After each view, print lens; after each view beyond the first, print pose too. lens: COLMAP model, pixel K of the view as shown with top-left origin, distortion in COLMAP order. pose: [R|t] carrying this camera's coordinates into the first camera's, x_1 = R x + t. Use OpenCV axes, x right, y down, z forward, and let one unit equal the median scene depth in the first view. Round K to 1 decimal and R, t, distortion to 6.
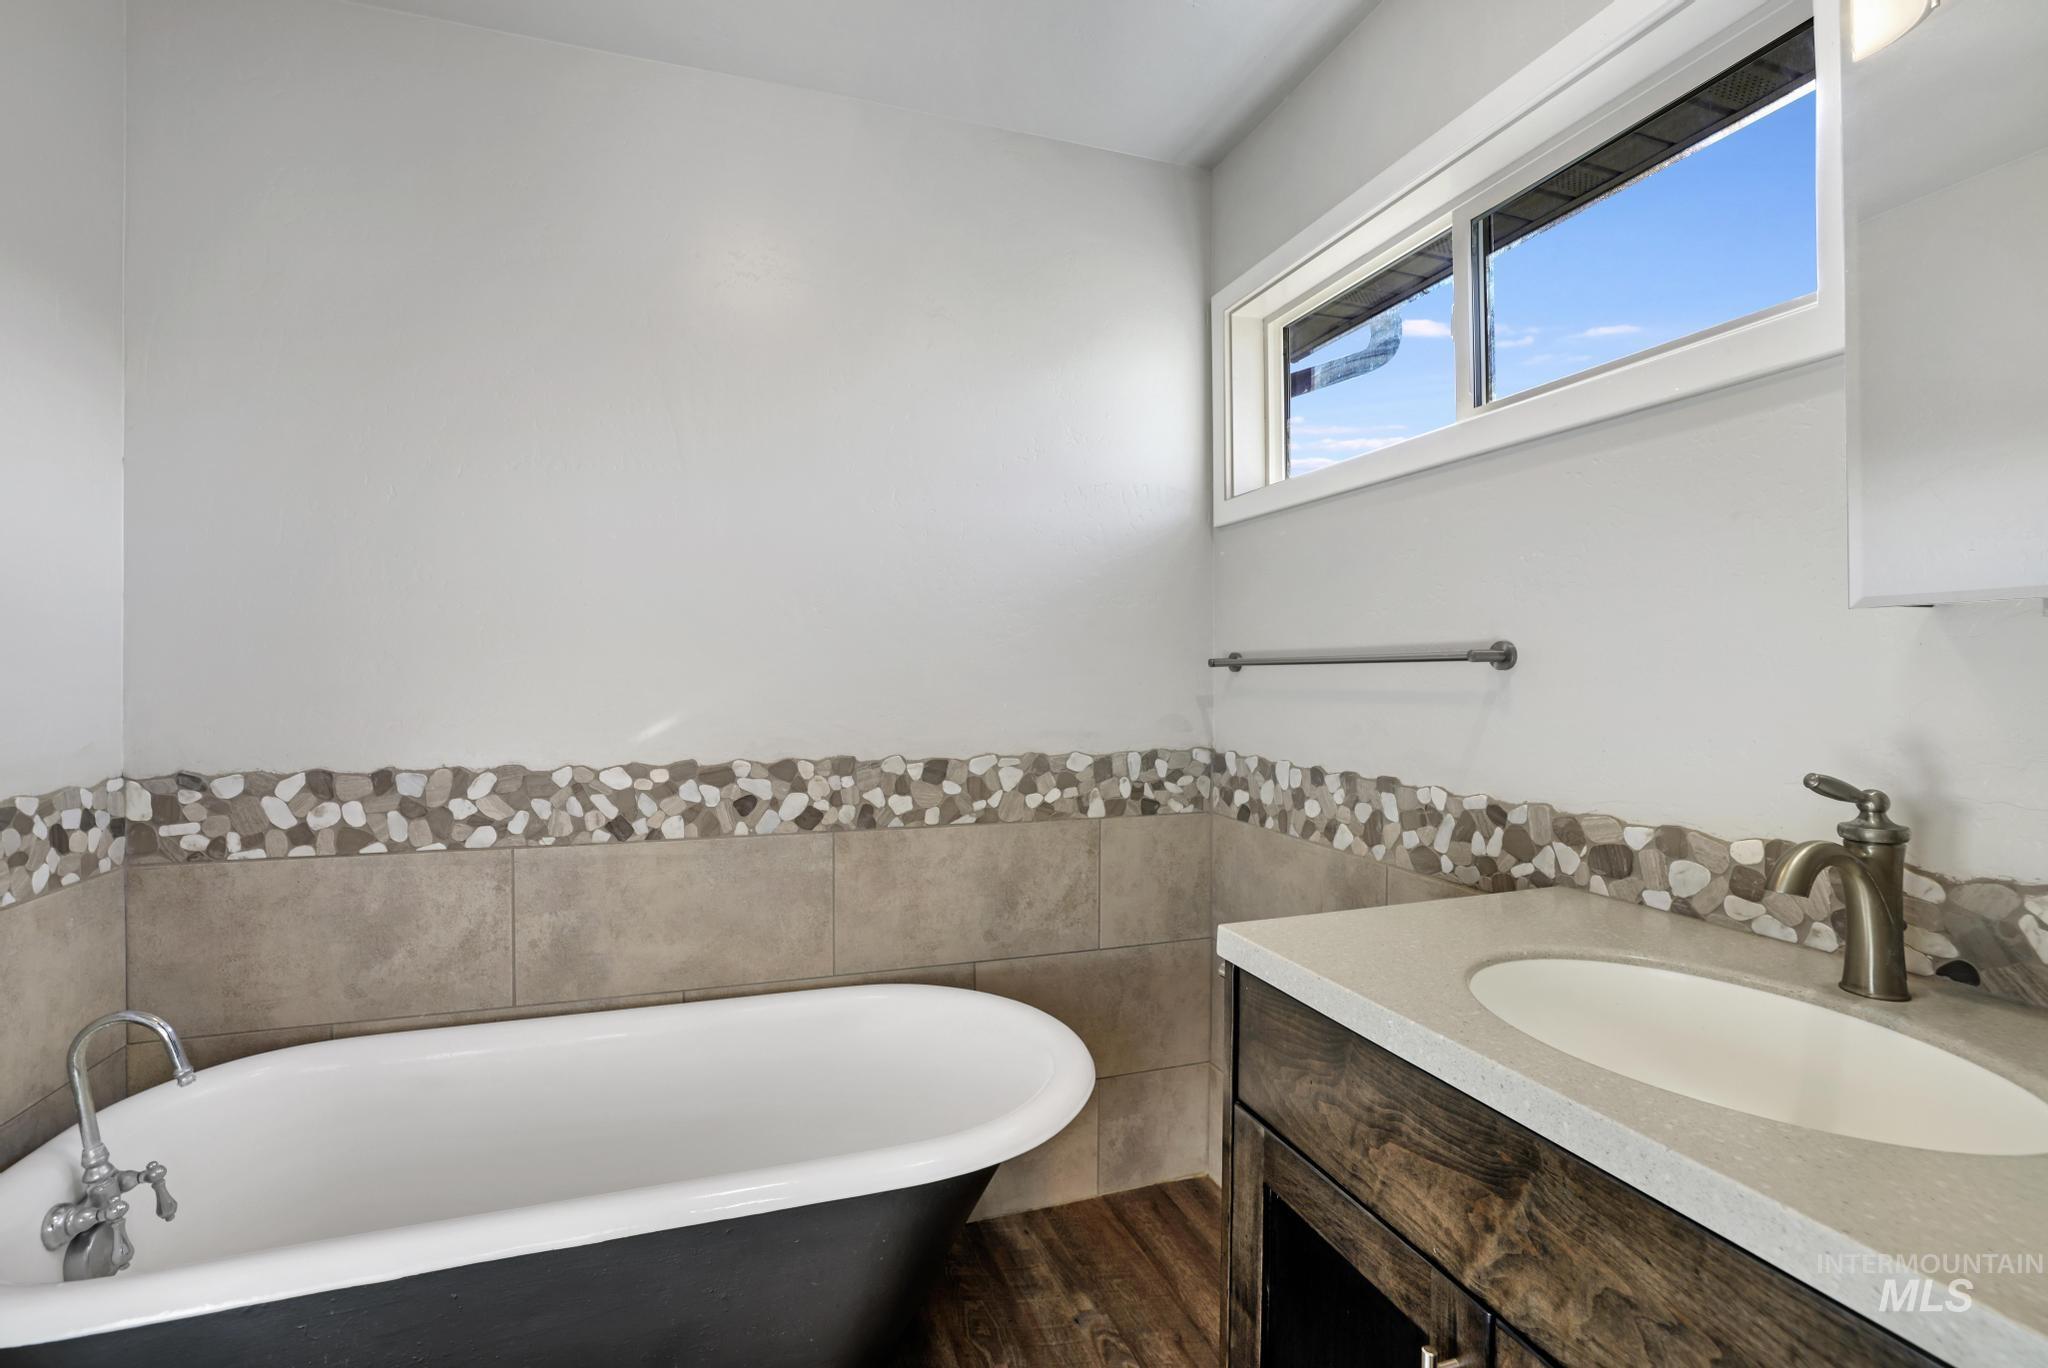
lens RADIAL K [[897.1, 0, 1025.3], [0, 897.1, 677.7], [0, 0, 1]] dist [-0.003651, -0.000206]
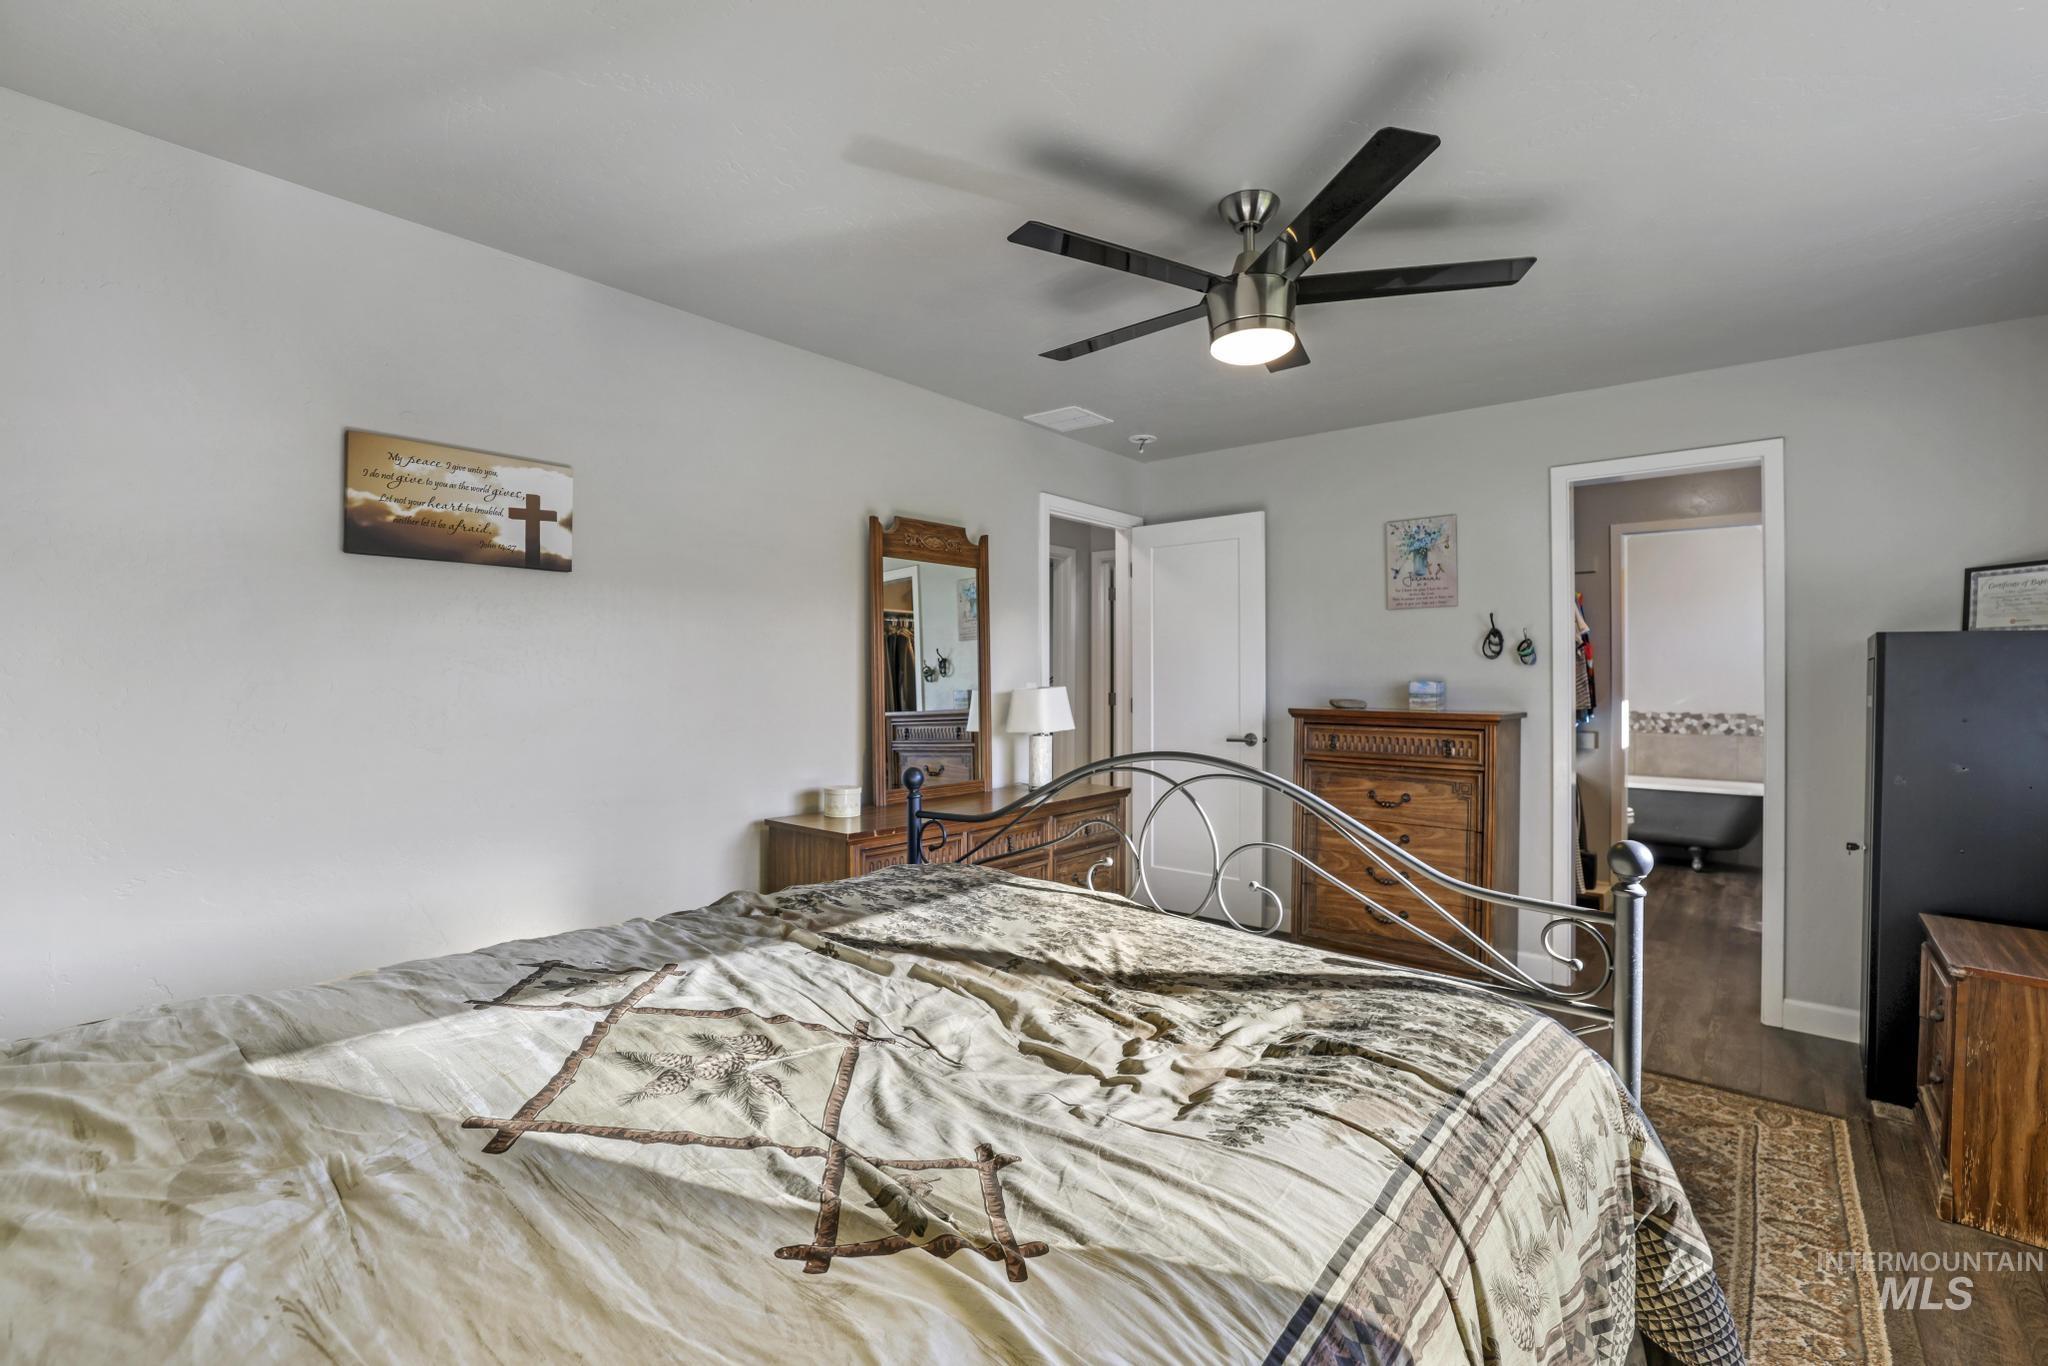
lens RADIAL K [[897.1, 0, 1027.2], [0, 897.1, 681.9], [0, 0, 1]] dist [-0.003651, -0.000206]
pose [[0.512079, 0.010557, -0.858873, 1.321520], [-0.001927, 0.999936, 0.011142, -0.062153], [0.858936, -0.004051, 0.512067, -3.045488]]
